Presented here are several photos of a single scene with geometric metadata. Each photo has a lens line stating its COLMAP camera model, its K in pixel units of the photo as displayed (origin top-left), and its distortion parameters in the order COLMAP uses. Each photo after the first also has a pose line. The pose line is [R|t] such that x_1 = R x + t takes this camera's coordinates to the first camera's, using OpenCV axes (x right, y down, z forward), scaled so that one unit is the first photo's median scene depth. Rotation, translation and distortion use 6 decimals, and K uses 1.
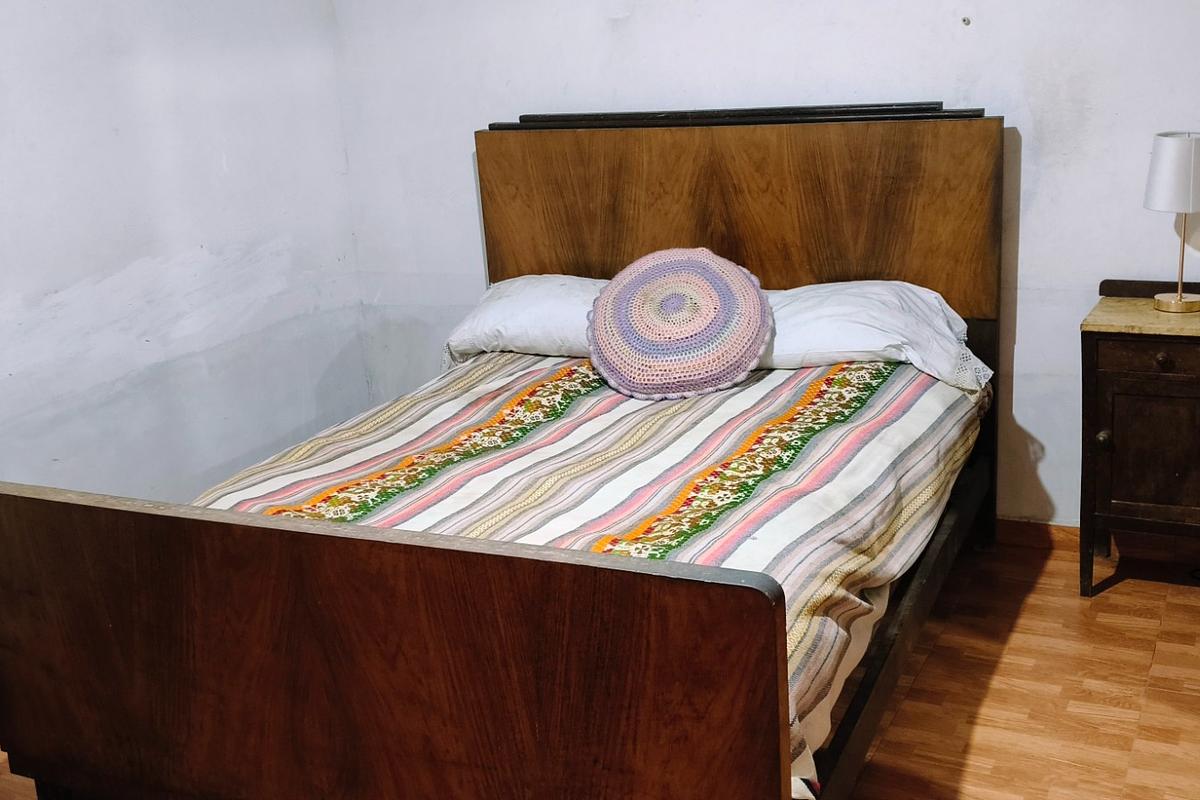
lens RADIAL K [[1339.5, 0, 587.1], [0, 1339.5, 362.8], [0, 0, 1]] dist [0.057587, 0.000000]
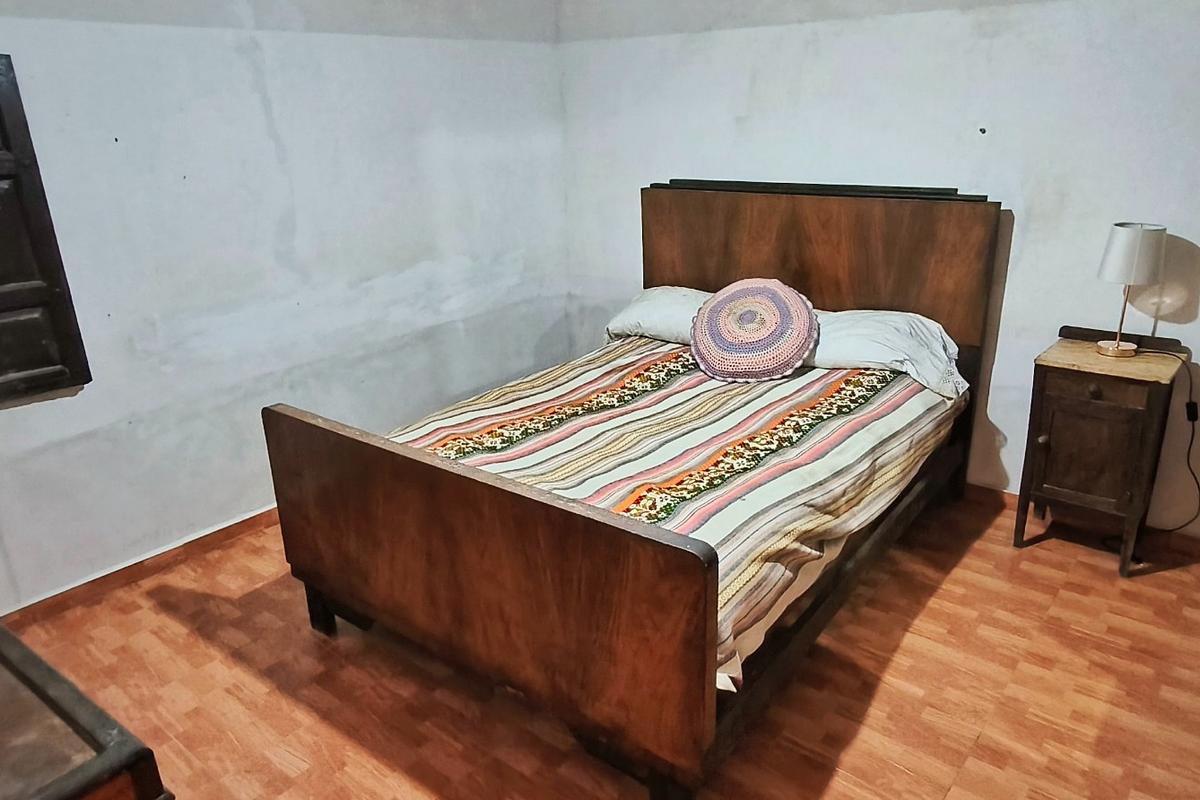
lens RADIAL K [[835.7, 0, 597.5], [0, 835.7, 391.7], [0, 0, 1]] dist [-0.011360, 0.019940]
pose [[0.974889, 0.098353, -0.199794, 0.098610], [-0.079128, 0.991627, 0.102048, -0.045894], [0.208158, -0.083677, 0.974509, 0.065173]]
